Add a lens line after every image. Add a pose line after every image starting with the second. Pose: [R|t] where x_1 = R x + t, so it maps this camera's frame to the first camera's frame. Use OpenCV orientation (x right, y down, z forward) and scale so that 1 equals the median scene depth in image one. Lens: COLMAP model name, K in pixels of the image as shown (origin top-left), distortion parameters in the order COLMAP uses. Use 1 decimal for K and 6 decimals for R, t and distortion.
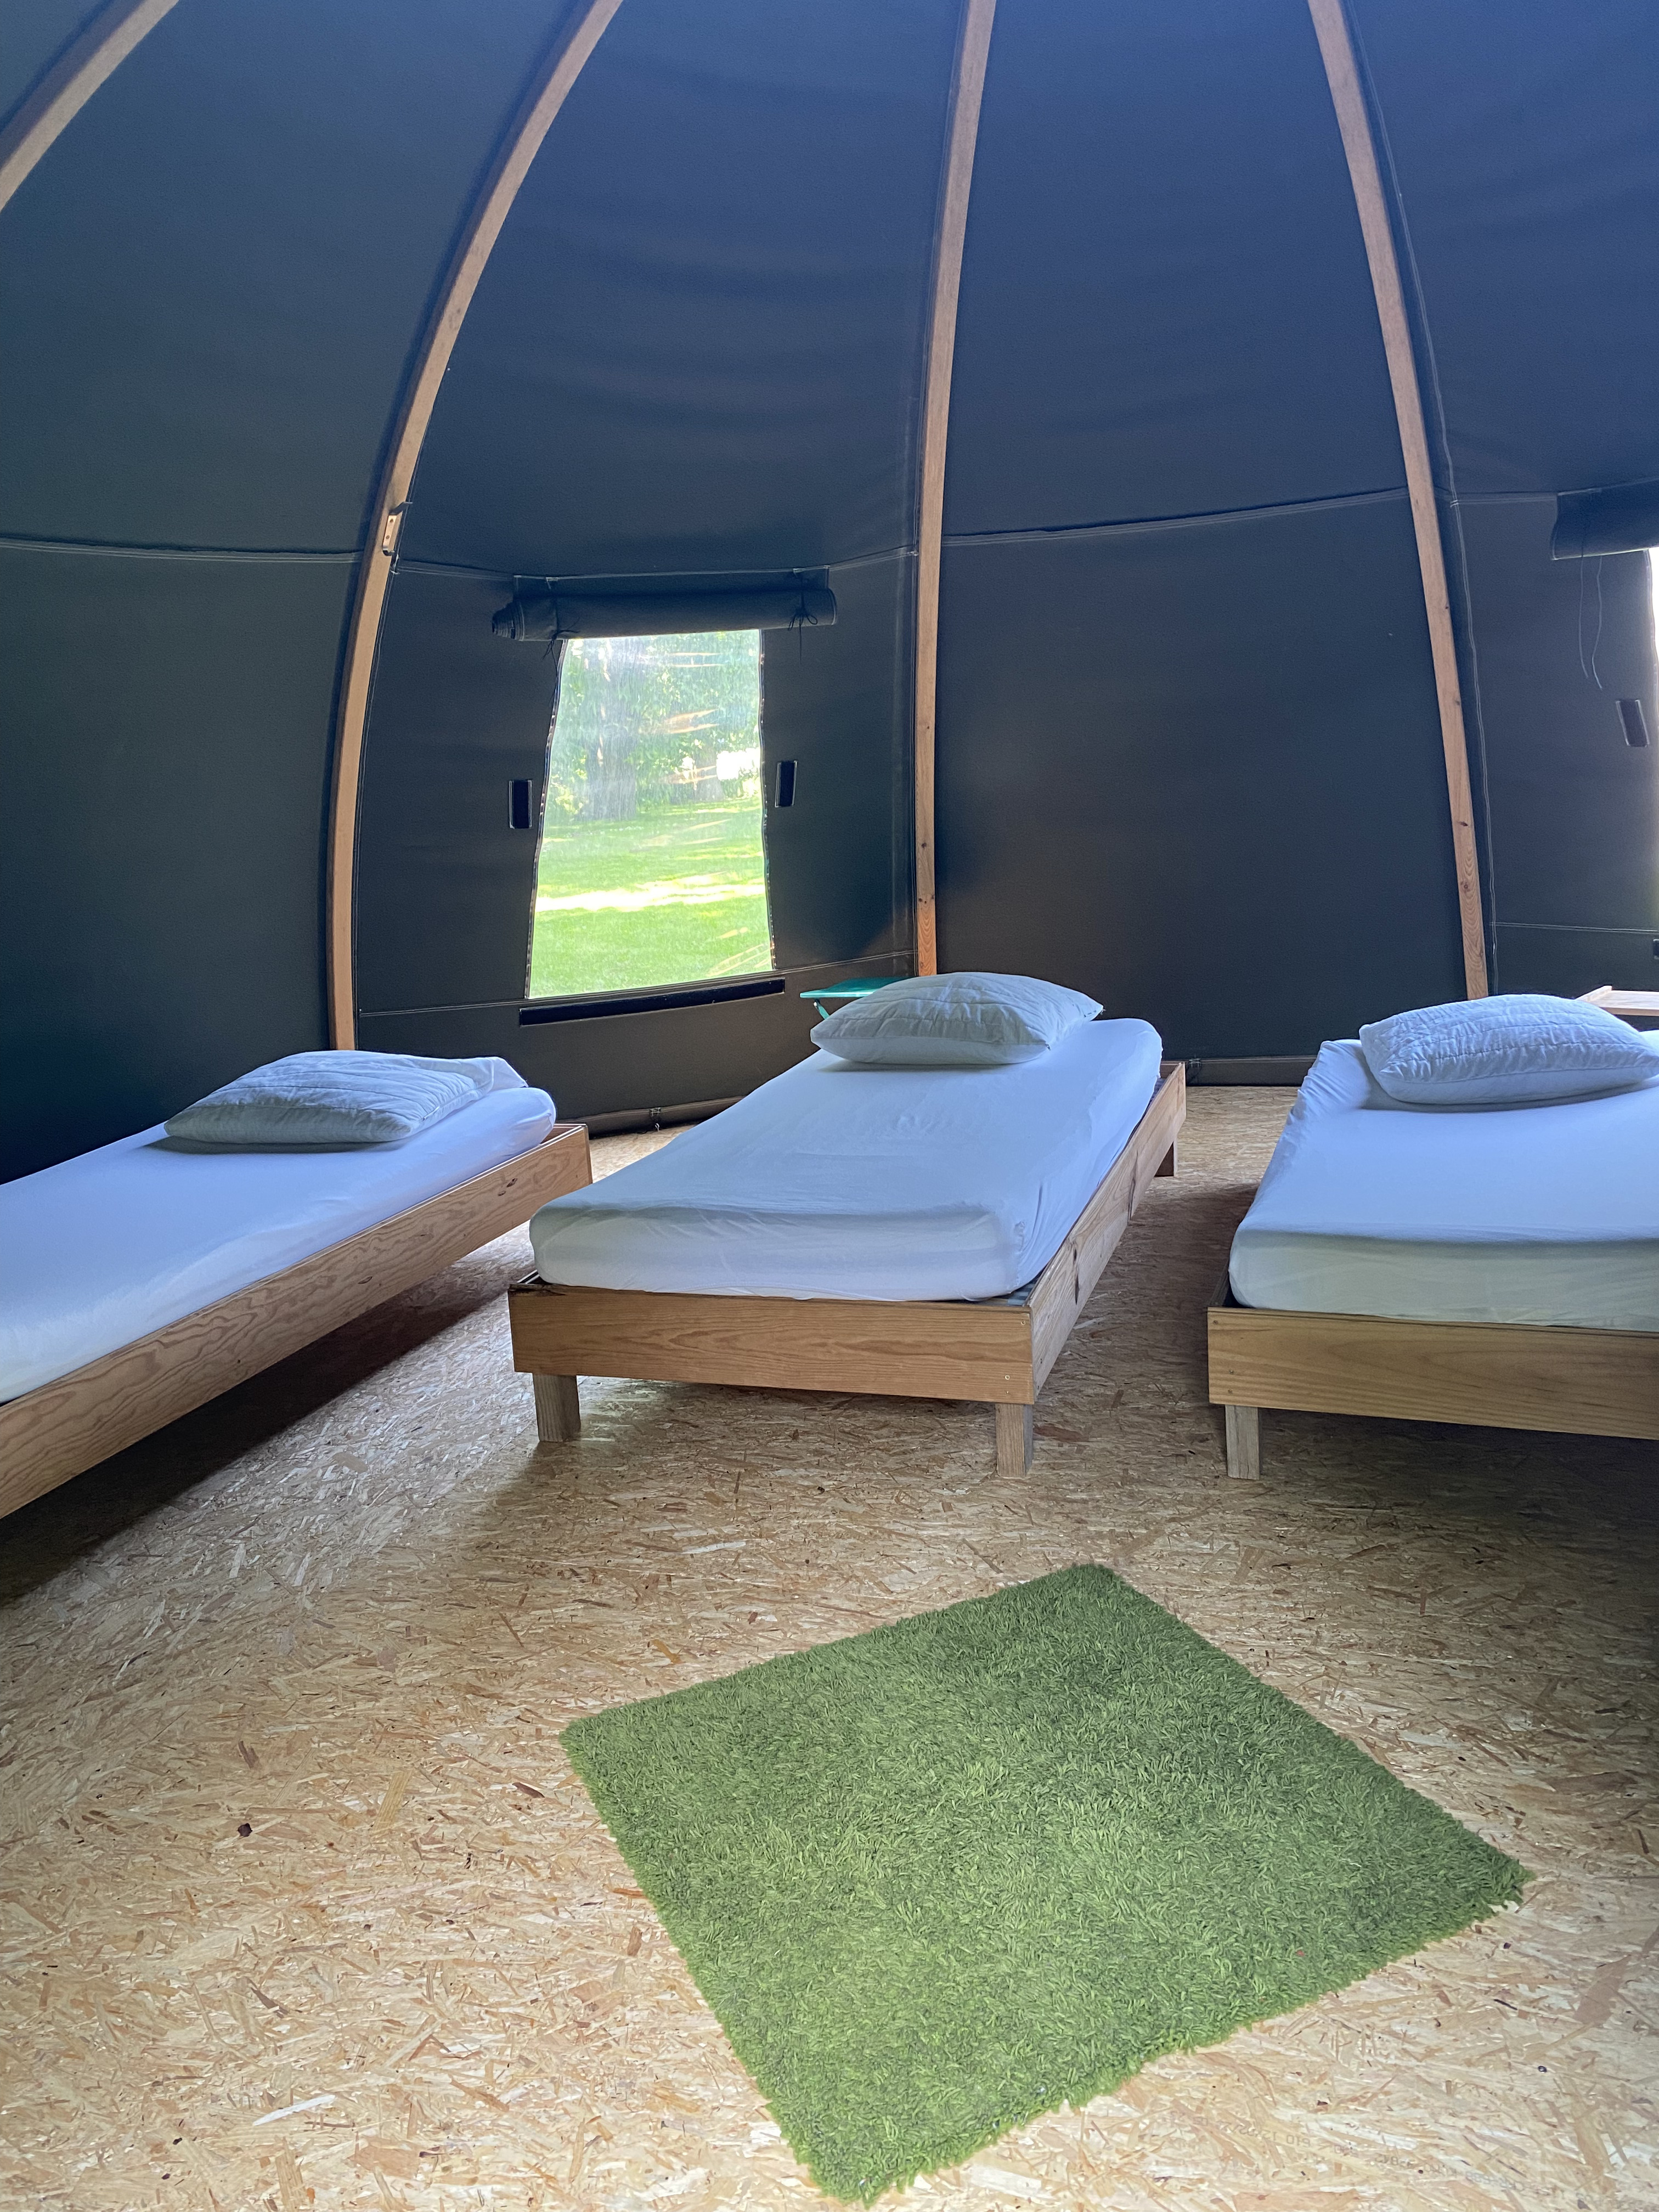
lens RADIAL K [[1701.5, 0, 839.4], [0, 1701.5, 1102.6], [0, 0, 1]] dist [0.026424, -0.015237]
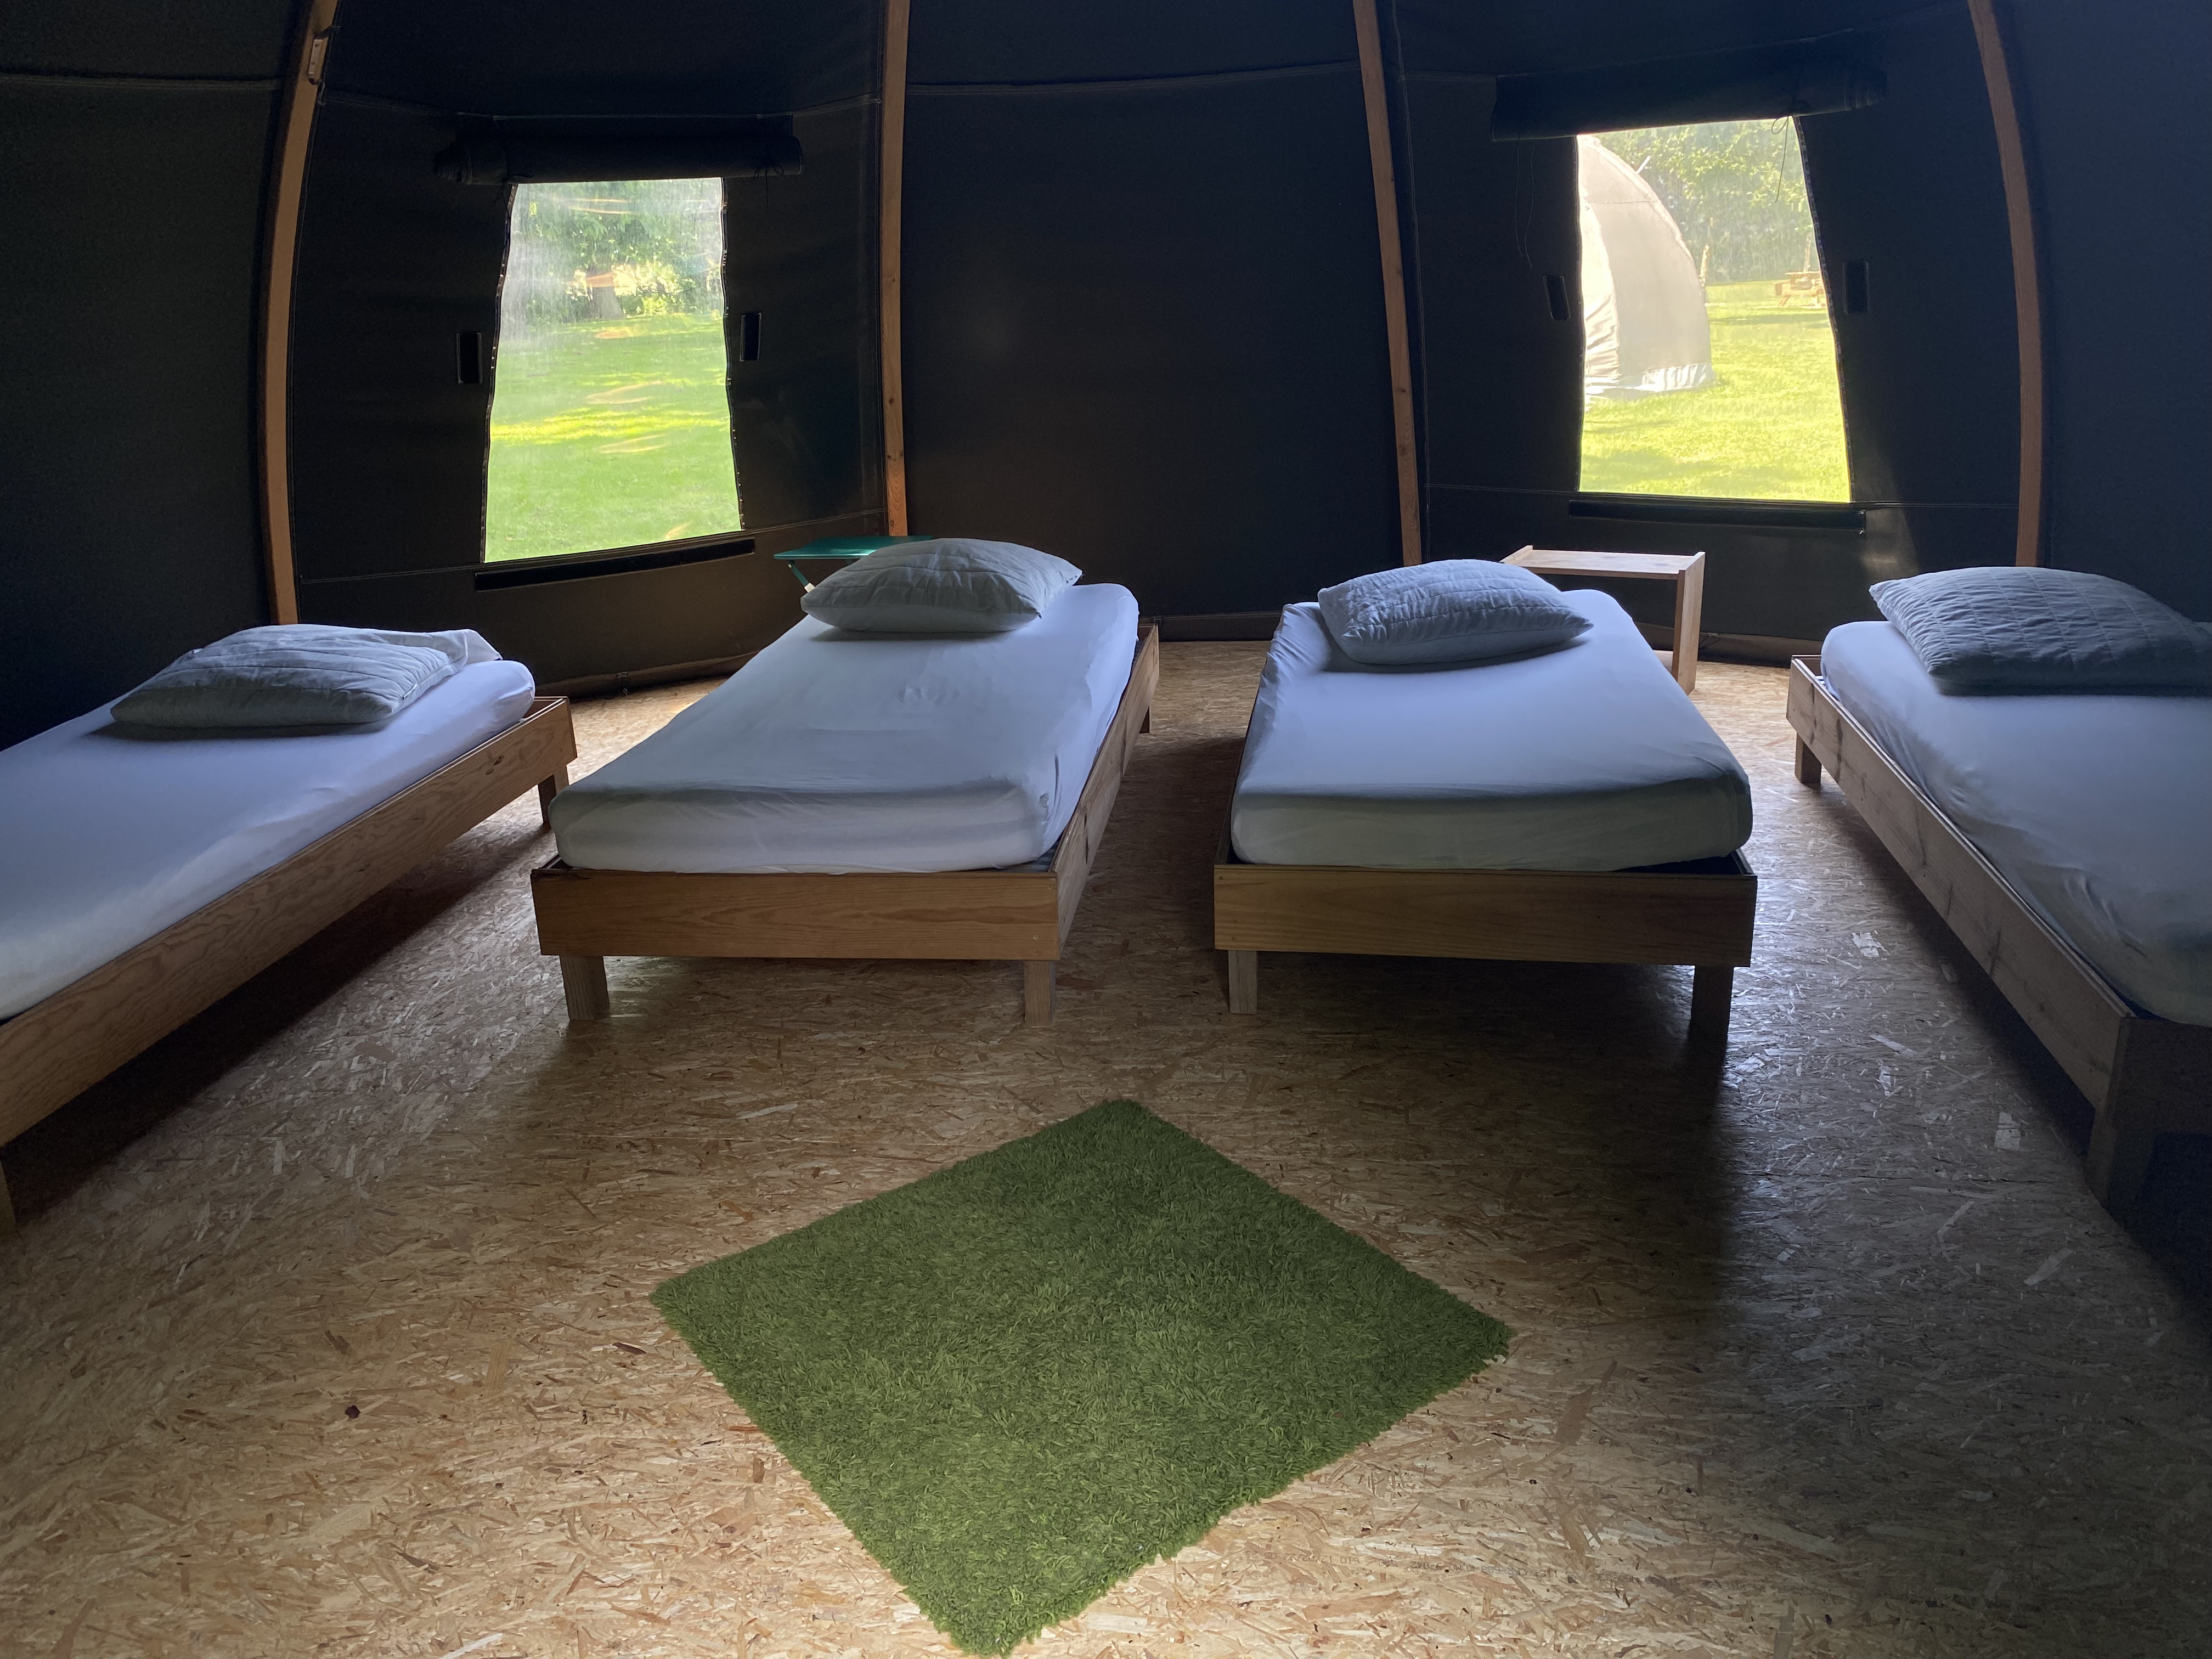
lens RADIAL K [[1701.5, 0, 1094.3], [0, 1701.5, 838.8], [0, 0, 1]] dist [0.026424, -0.015237]
pose [[0.979973, -0.040938, 0.194876, -0.081552], [0.017338, 0.992465, 0.121299, -0.034747], [-0.198374, -0.115491, 0.973298, -0.055200]]
